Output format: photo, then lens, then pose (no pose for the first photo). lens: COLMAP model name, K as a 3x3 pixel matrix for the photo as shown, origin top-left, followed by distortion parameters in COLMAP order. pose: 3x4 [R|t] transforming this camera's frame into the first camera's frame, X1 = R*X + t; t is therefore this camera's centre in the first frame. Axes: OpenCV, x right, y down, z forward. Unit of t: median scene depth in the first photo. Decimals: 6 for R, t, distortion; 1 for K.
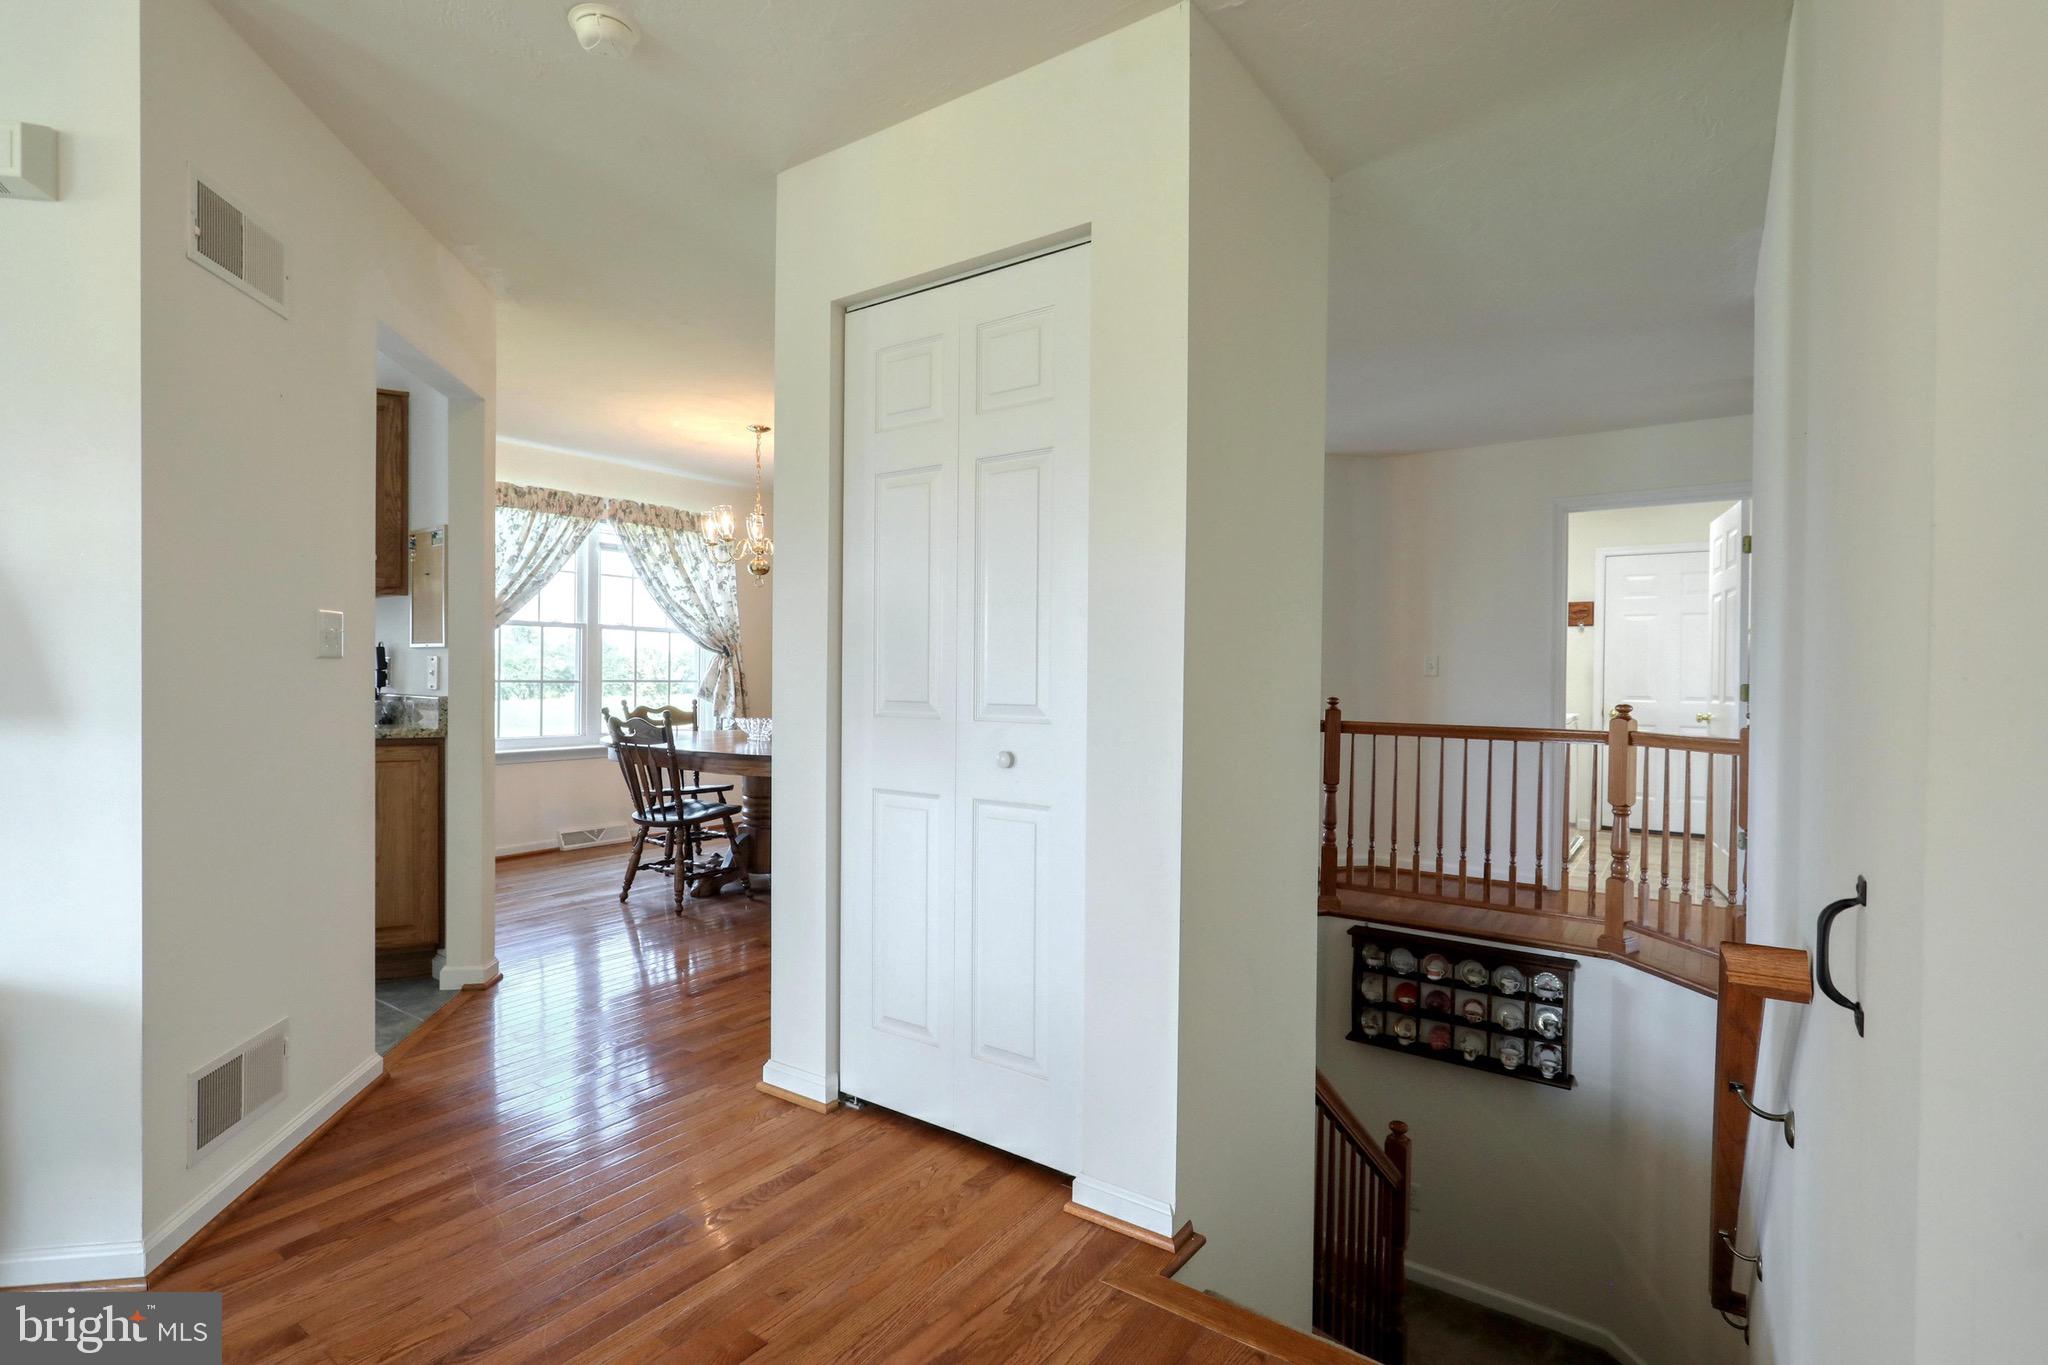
lens RADIAL K [[977.1, 0, 999.5], [0, 977.1, 682.6], [0, 0, 1]] dist [-0.001521, -0.000326]
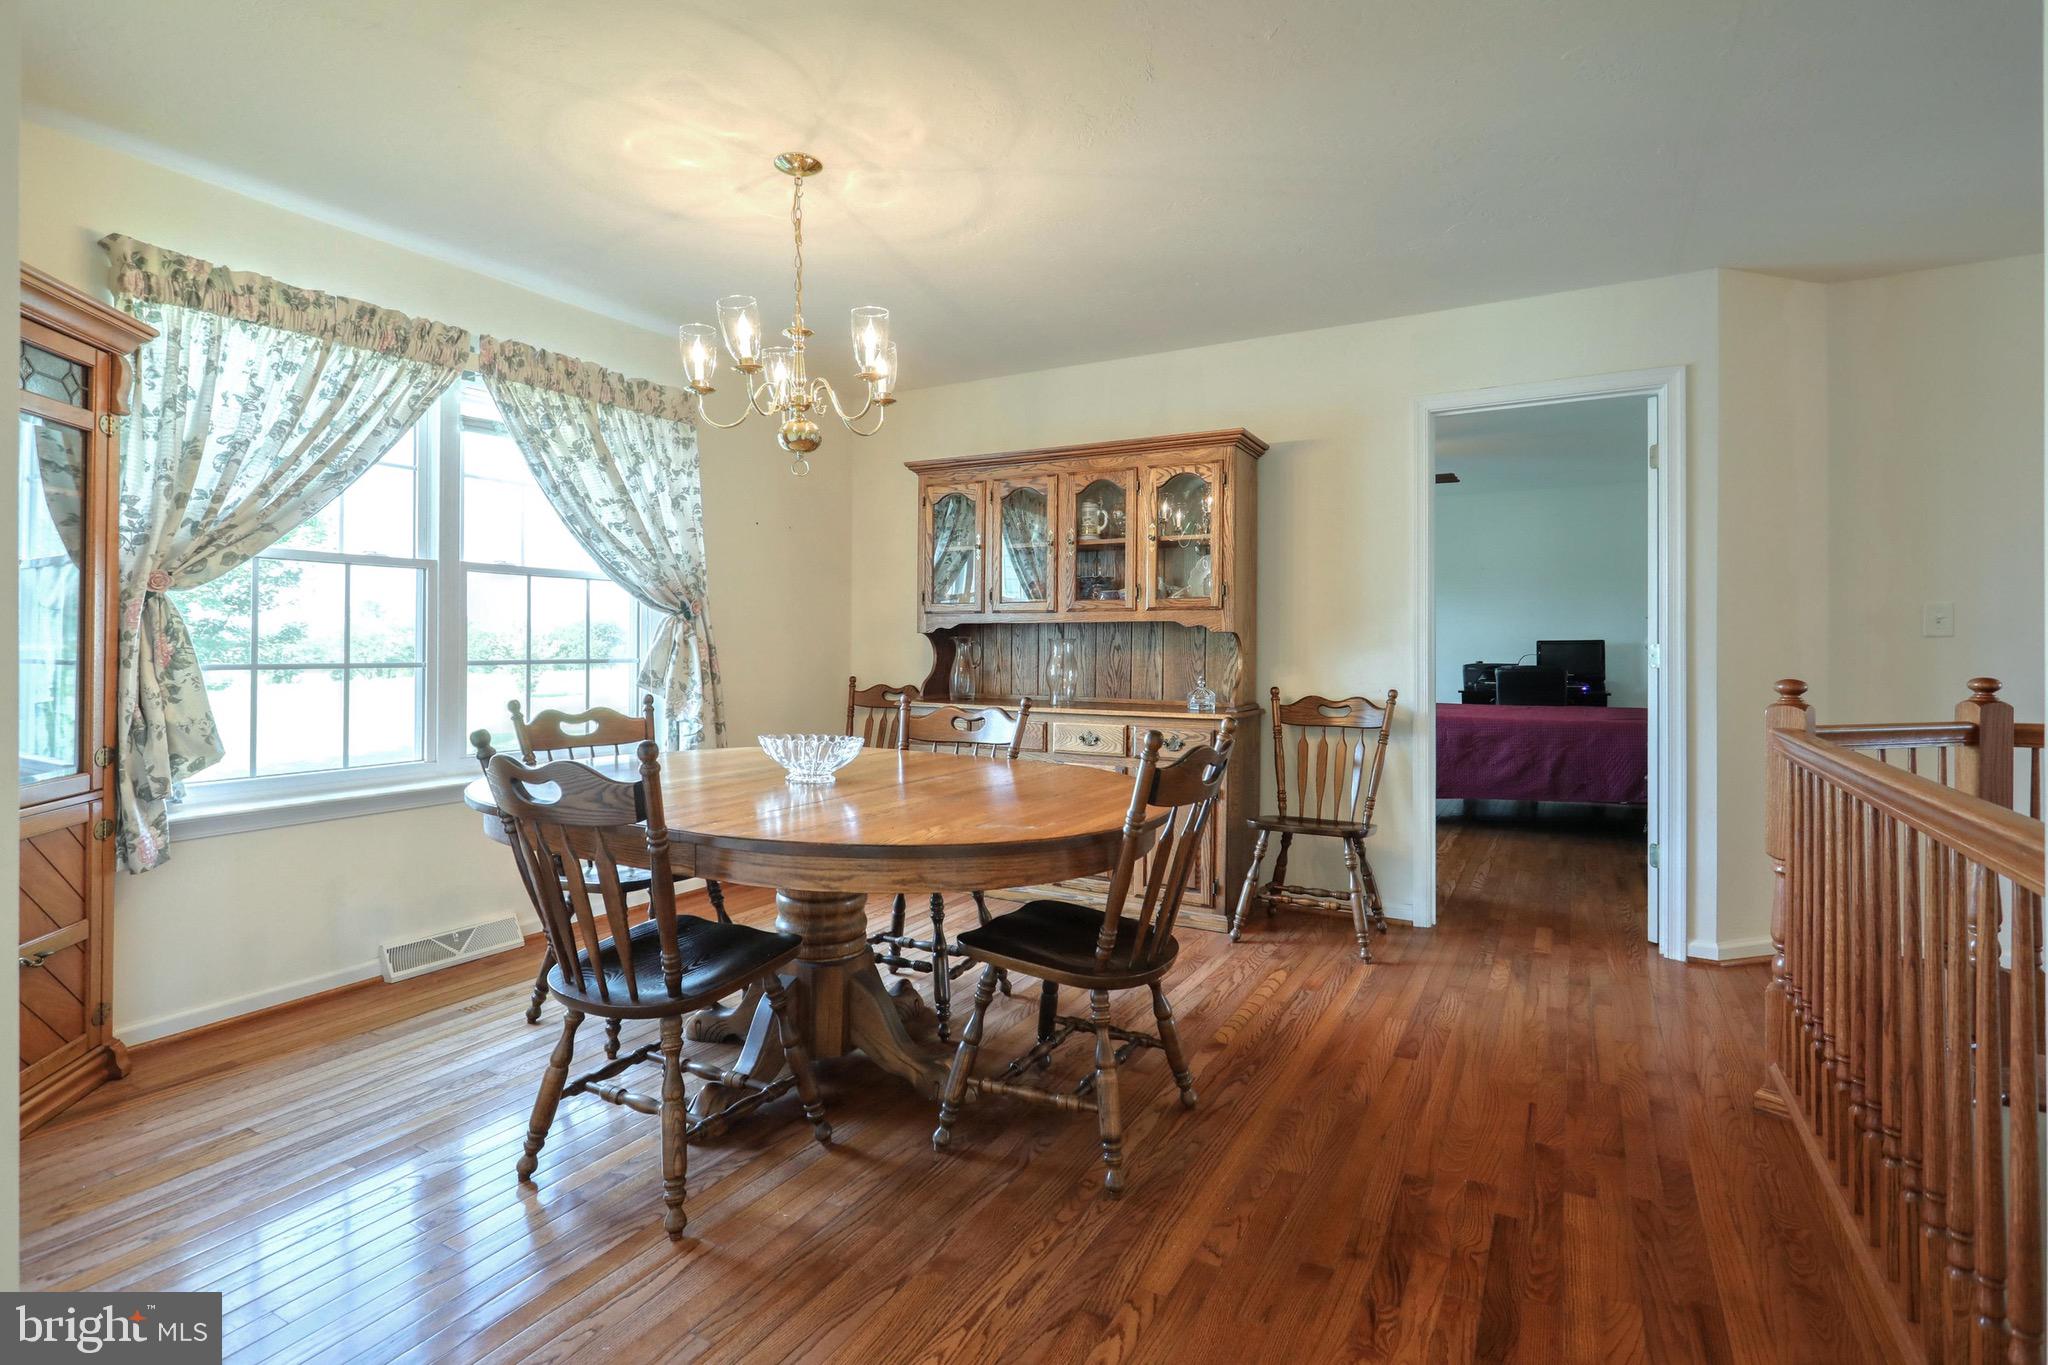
lens RADIAL K [[991.5, 0, 1050.3], [0, 991.5, 635.1], [0, 0, 1]] dist [-0.004068, -0.000295]
pose [[0.988663, -0.009593, 0.149847, -0.162934], [0.012290, 0.999779, -0.017084, -0.003829], [-0.149650, 0.018732, 0.988562, 0.393197]]
